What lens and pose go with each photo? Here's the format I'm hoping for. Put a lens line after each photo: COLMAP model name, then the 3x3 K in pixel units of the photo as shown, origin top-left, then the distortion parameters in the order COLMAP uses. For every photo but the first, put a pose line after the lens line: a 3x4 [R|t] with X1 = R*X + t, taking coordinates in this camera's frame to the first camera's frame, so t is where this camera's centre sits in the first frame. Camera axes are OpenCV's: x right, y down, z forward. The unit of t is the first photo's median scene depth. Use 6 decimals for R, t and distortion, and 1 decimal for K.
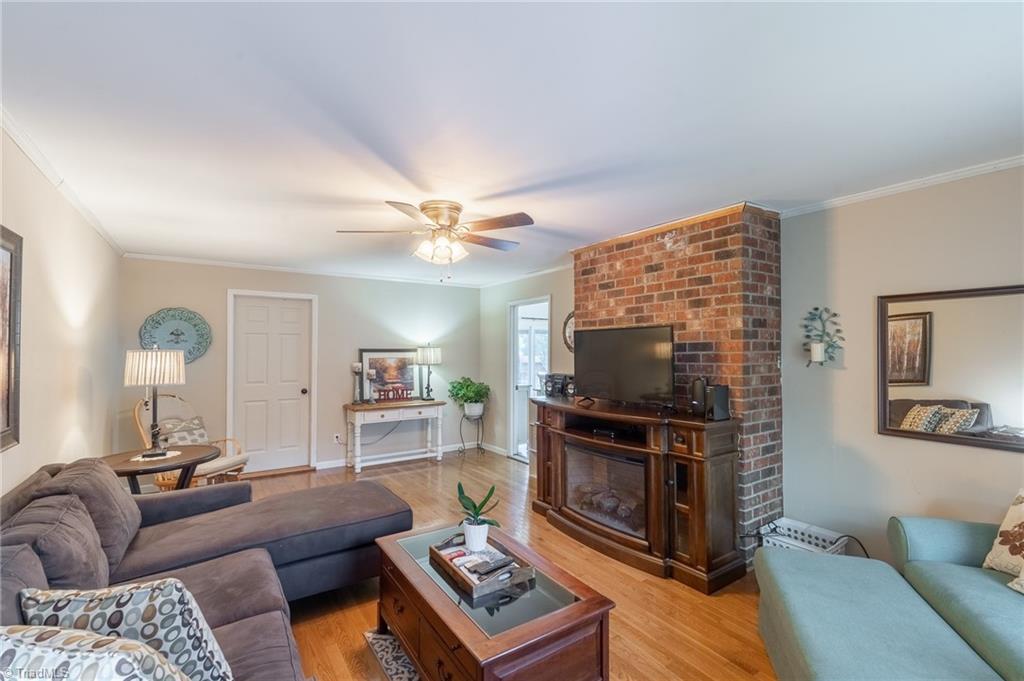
lens RADIAL K [[447.9, 0, 512.0], [0, 447.9, 340.5], [0, 0, 1]] dist [0.001700, 0.000162]
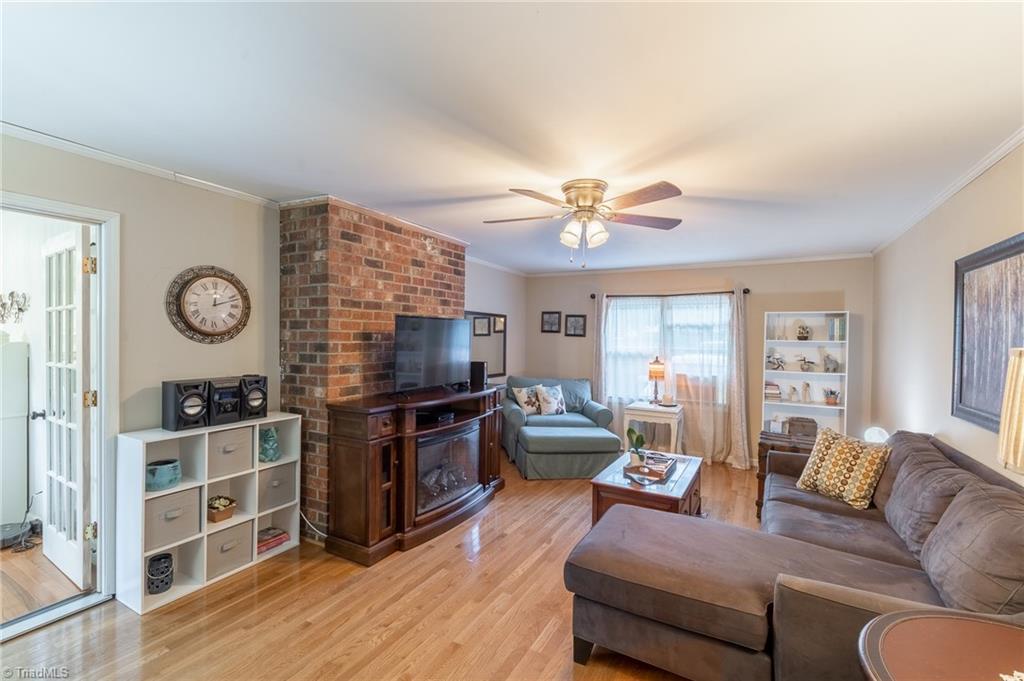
lens RADIAL K [[447.9, 0, 512.0], [0, 447.9, 340.5], [0, 0, 1]] dist [0.001700, 0.000162]
pose [[-0.449417, -0.009707, 0.893269, -0.756035], [-0.030834, 0.999514, -0.004652, 0.024837], [-0.892790, -0.029633, -0.449498, 1.259661]]
